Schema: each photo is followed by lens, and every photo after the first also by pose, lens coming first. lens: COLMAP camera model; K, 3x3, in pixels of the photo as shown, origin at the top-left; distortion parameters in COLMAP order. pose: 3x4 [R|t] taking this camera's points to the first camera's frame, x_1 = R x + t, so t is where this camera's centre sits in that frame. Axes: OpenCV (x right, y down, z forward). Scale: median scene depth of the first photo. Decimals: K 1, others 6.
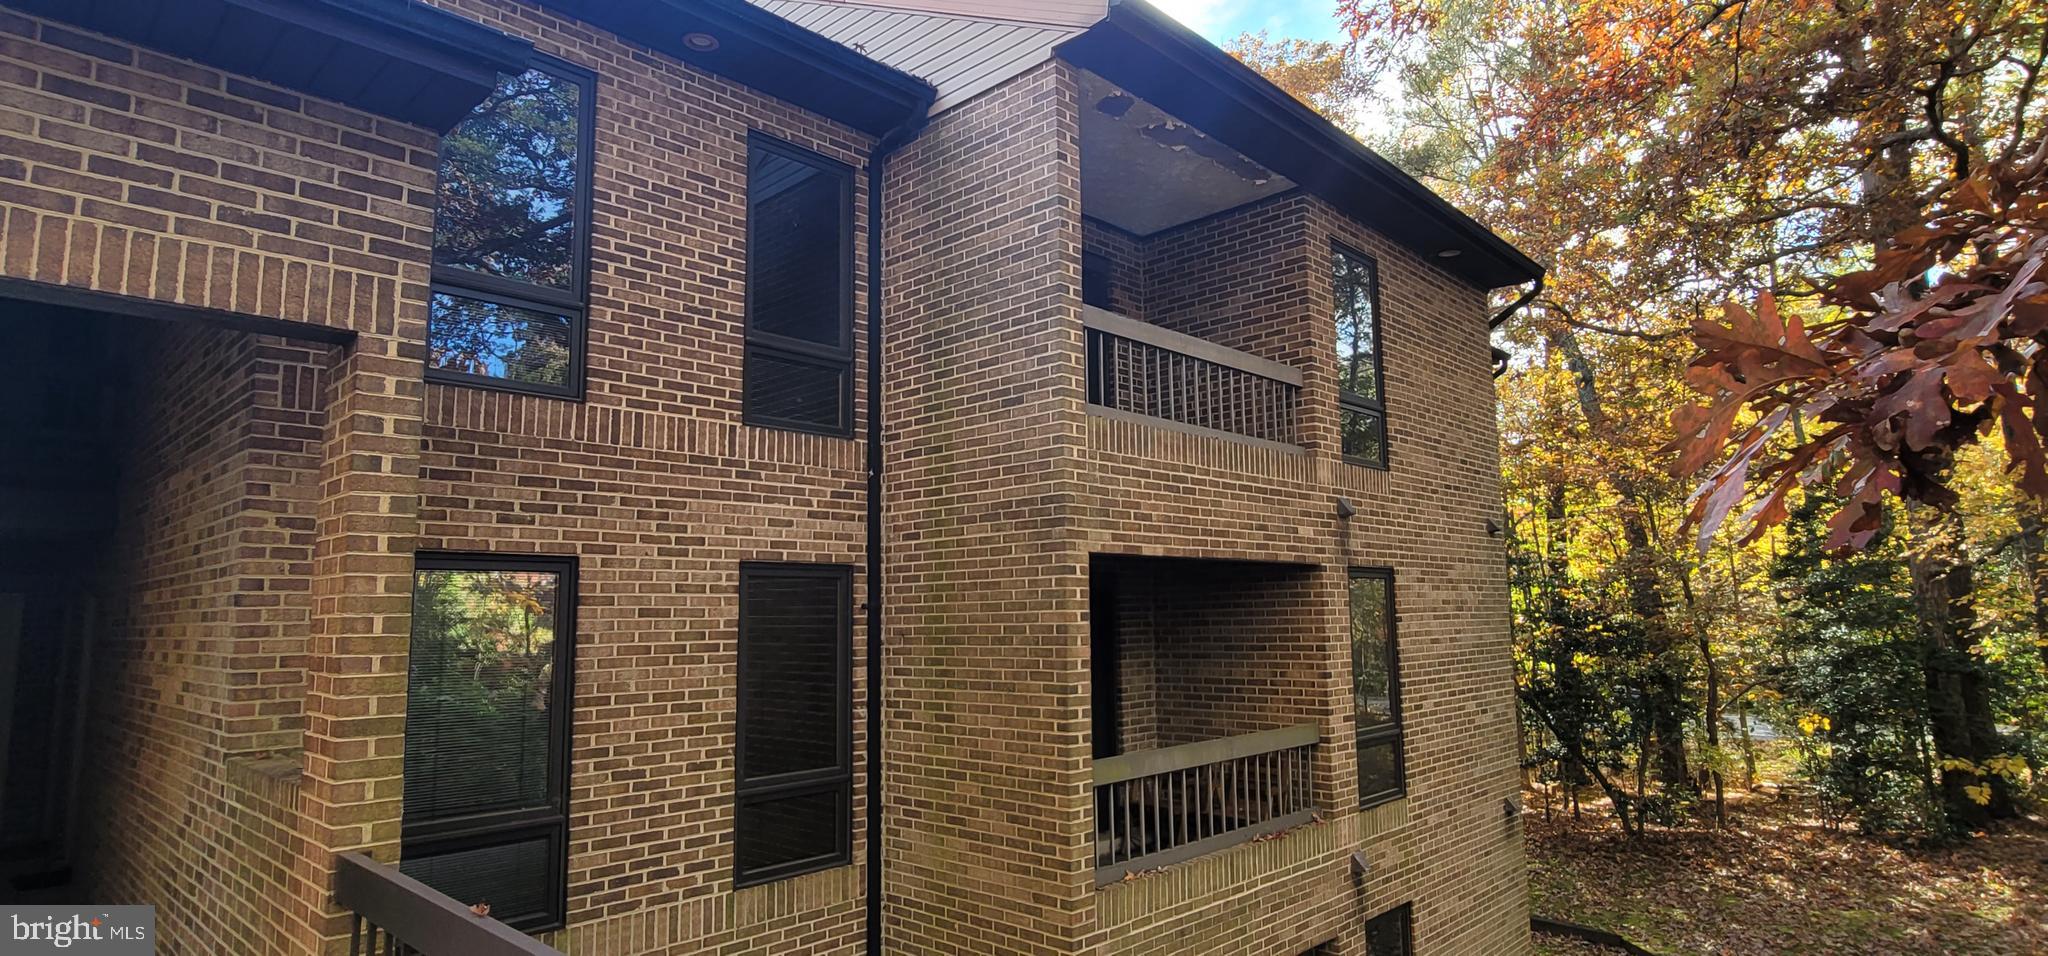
lens RADIAL K [[1075.0, 0, 1024.0], [0, 1075.0, 478.0], [0, 0, 1]] dist [-0.001610, 0.000794]
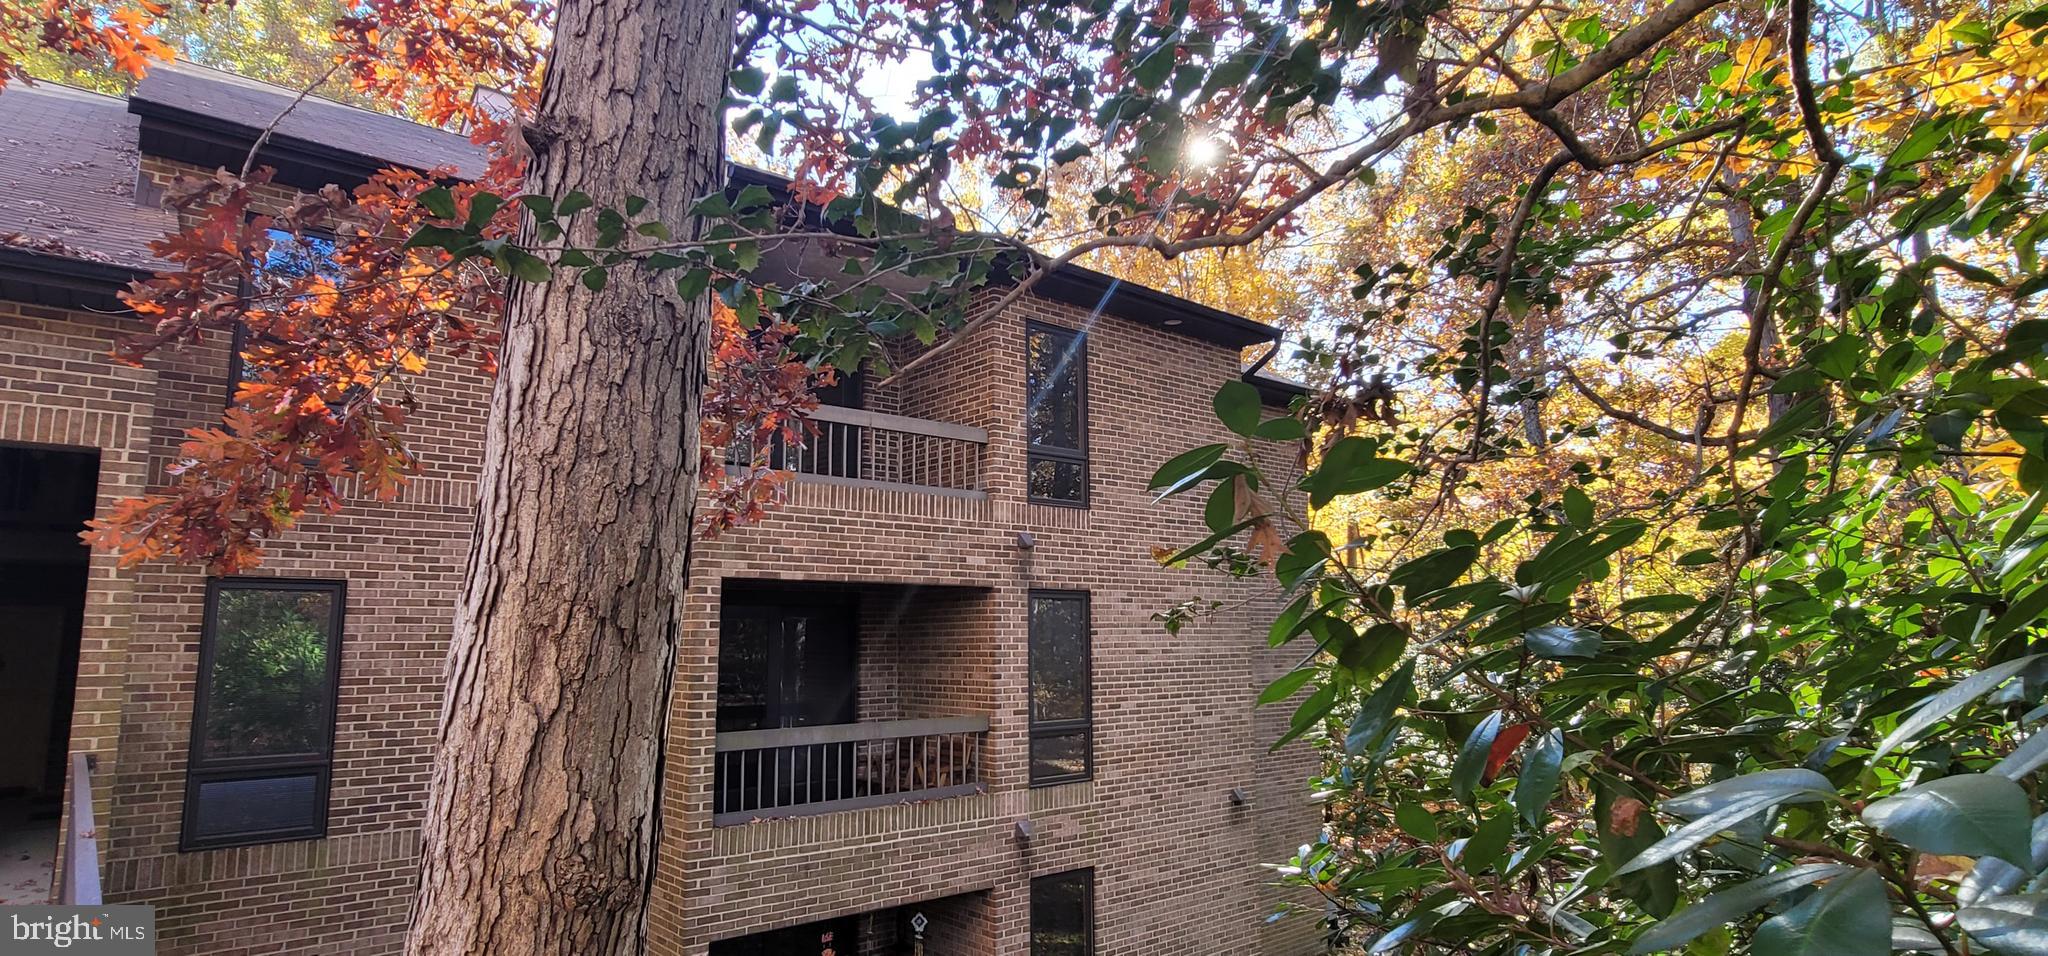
lens RADIAL K [[1086.1, 0, 1024.0], [0, 1086.1, 478.0], [0, 0, 1]] dist [0.001310, 0.000832]
pose [[0.994703, -0.007700, -0.102500, 0.577782], [0.005753, 0.999798, -0.019279, -0.027130], [0.102628, 0.018587, 0.994546, -0.319598]]
